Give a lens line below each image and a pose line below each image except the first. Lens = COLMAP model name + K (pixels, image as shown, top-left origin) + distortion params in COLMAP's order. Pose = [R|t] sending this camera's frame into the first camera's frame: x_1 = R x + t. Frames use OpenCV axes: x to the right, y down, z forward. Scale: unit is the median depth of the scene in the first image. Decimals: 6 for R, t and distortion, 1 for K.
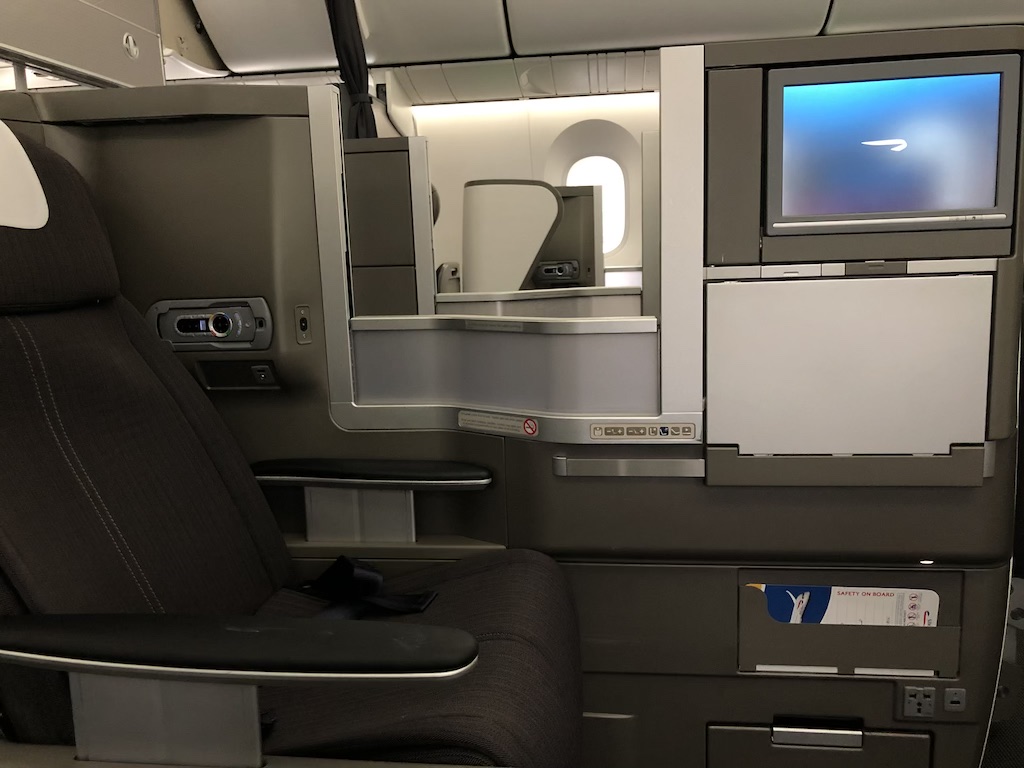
lens RADIAL K [[848.6, 0, 512.0], [0, 848.6, 384.0], [0, 0, 1]] dist [0.047457, -0.007784]
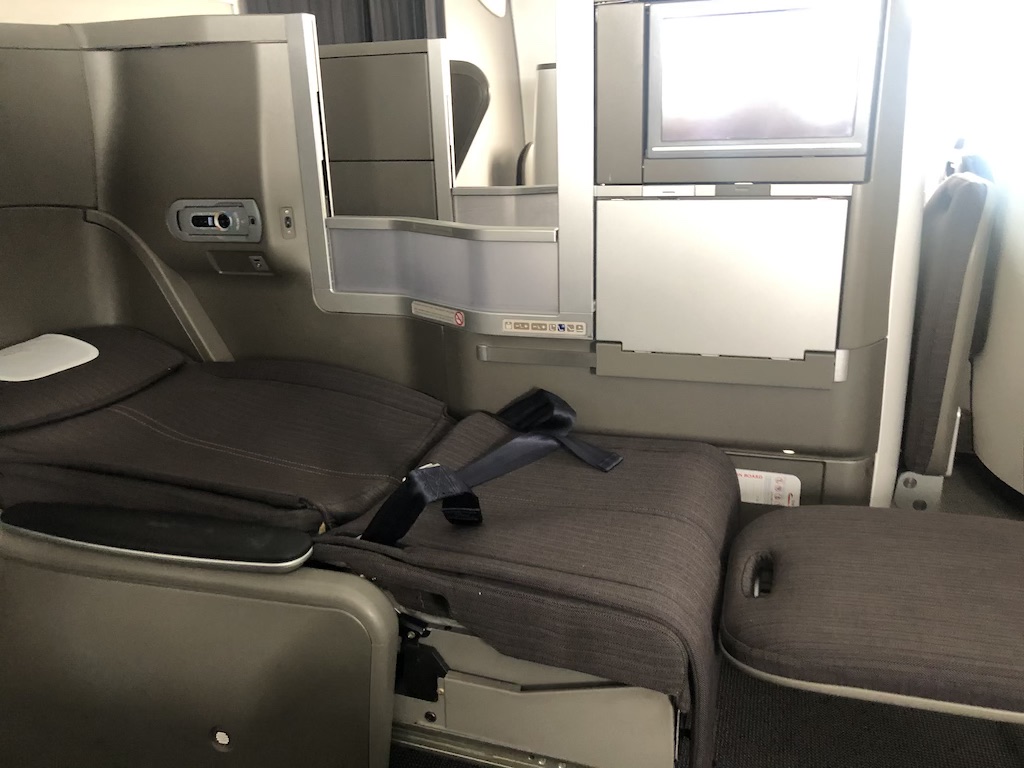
lens RADIAL K [[831.8, 0, 520.8], [0, 831.8, 376.2], [0, 0, 1]] dist [0.059181, -0.078873]
pose [[0.983220, 0.056944, -0.173306, 0.318663], [-0.029796, 0.987403, 0.155395, -0.053475], [0.179972, -0.147624, 0.972531, -0.128400]]
